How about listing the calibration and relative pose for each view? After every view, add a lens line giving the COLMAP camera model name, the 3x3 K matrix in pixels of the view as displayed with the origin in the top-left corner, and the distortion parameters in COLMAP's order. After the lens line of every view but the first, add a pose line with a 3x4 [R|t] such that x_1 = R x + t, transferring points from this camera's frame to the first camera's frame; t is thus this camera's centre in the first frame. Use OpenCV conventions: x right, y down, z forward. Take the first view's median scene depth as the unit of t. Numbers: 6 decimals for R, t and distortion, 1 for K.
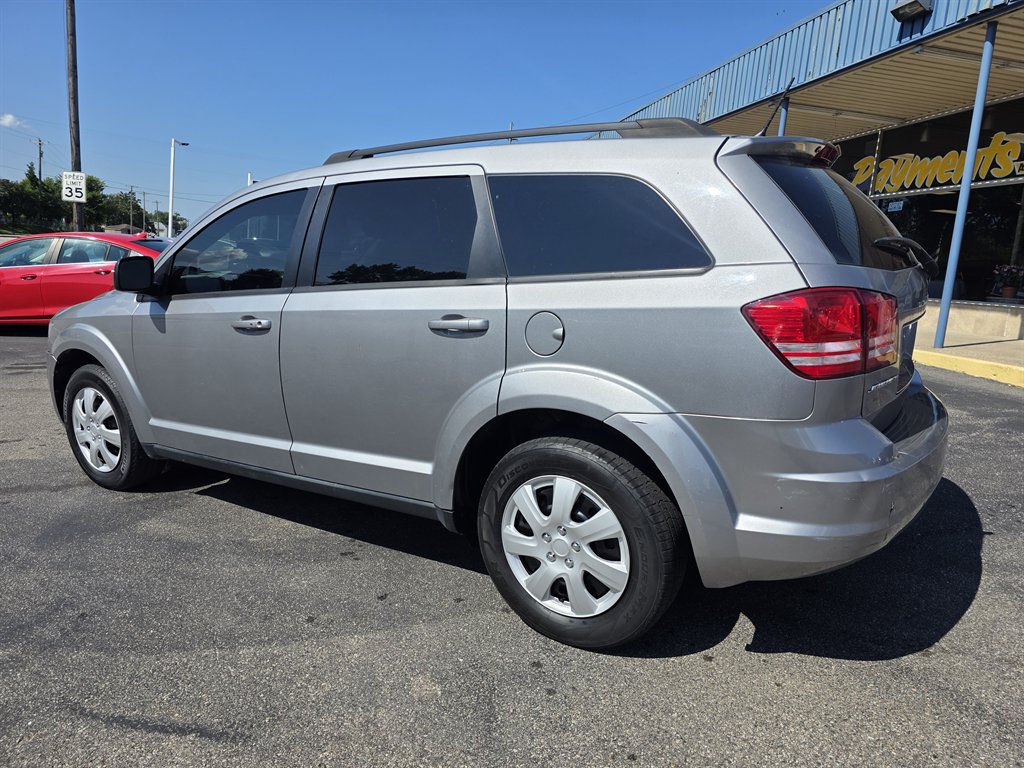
lens RADIAL K [[685.1, 0, 505.5], [0, 685.1, 392.0], [0, 0, 1]] dist [0.050593, -0.044975]
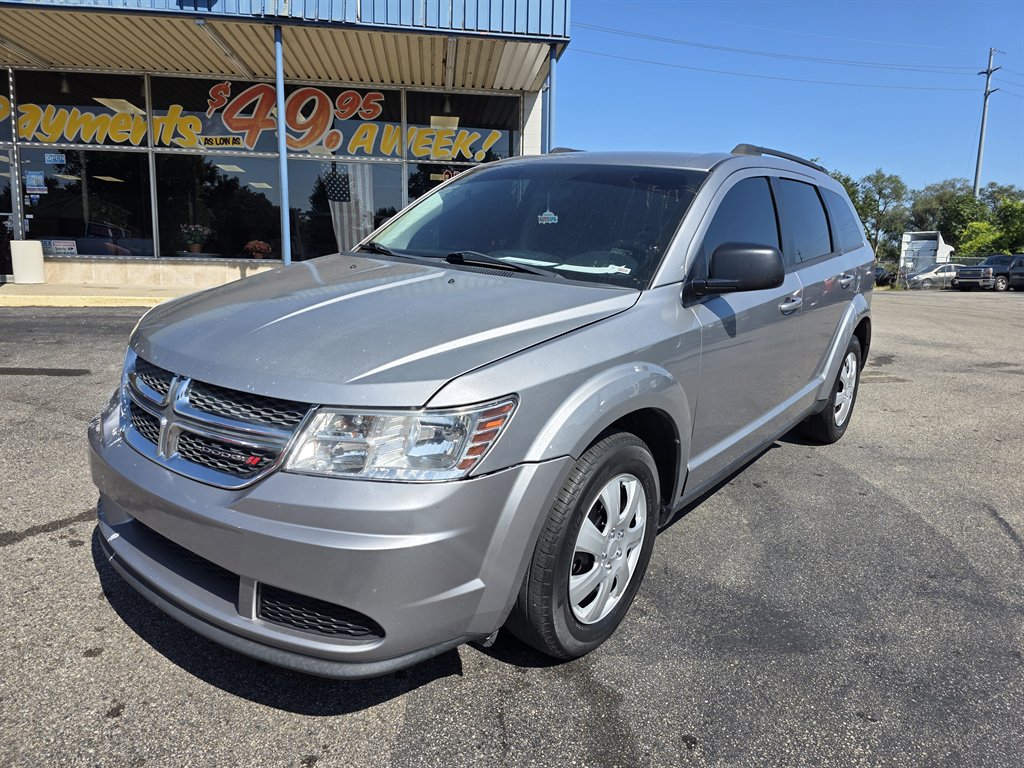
lens RADIAL K [[685.1, 0, 528.5], [0, 685.1, 383.0], [0, 0, 1]] dist [0.050593, -0.044975]
pose [[0.077664, -0.221447, 0.972075, -0.545377], [0.165328, 0.964381, 0.206485, -0.099176], [-0.983176, 0.144675, 0.111509, 0.481932]]
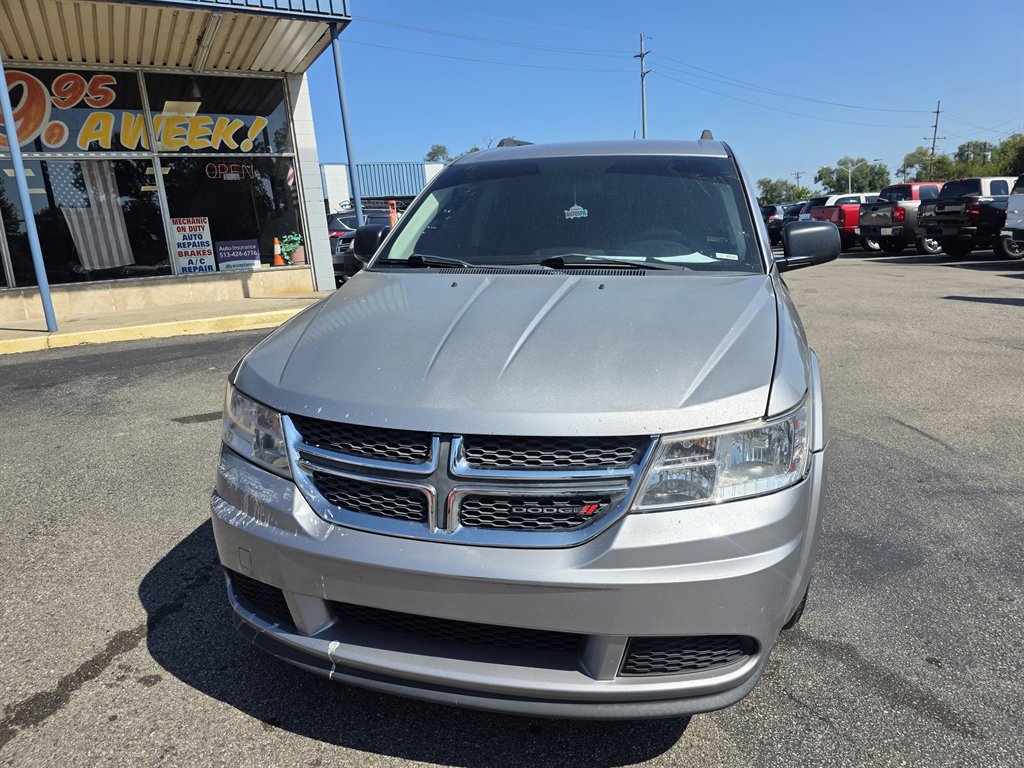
lens RADIAL K [[685.1, 0, 528.3], [0, 685.1, 384.6], [0, 0, 1]] dist [0.050593, -0.044975]
pose [[-0.323117, -0.226075, 0.918959, -0.511982], [0.226908, 0.924214, 0.307151, -0.142226], [-0.918754, 0.307765, -0.247331, 0.649931]]
